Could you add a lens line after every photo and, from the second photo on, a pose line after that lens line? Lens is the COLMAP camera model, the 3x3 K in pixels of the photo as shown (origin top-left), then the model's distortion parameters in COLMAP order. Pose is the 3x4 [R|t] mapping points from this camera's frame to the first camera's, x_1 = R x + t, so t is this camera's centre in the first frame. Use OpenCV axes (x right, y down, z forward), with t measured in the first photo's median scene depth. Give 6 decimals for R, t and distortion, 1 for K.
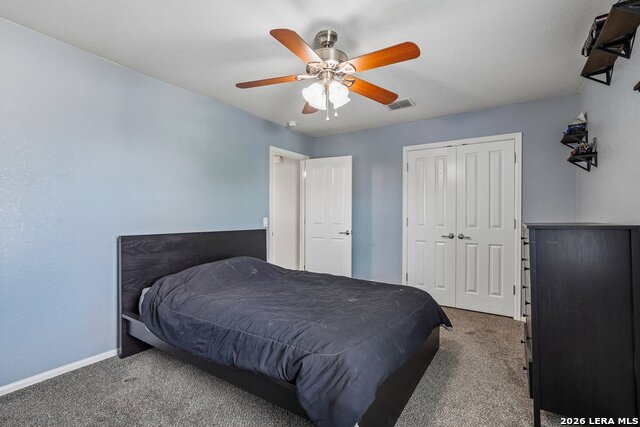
lens RADIAL K [[301.5, 0, 320.0], [0, 301.5, 213.5], [0, 0, 1]] dist [0.000559, 0.000053]
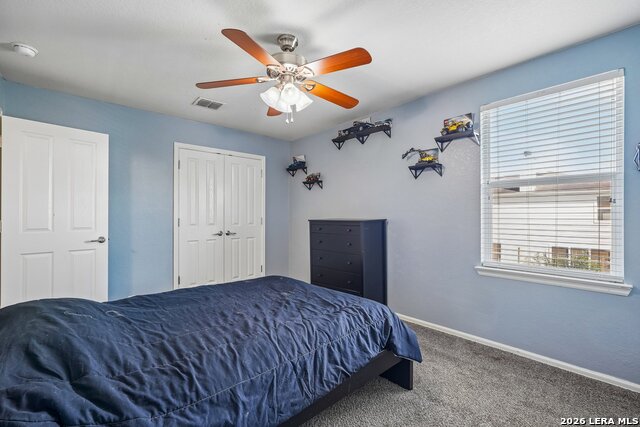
lens RADIAL K [[278.2, 0, 320.0], [0, 278.2, 213.5], [0, 0, 1]] dist [-0.000104, 0.000010]
pose [[0.254962, 0.005984, 0.966933, -0.451047], [0.010660, 0.999903, -0.008999, 0.012852], [-0.966892, 0.012602, 0.254873, 0.354297]]
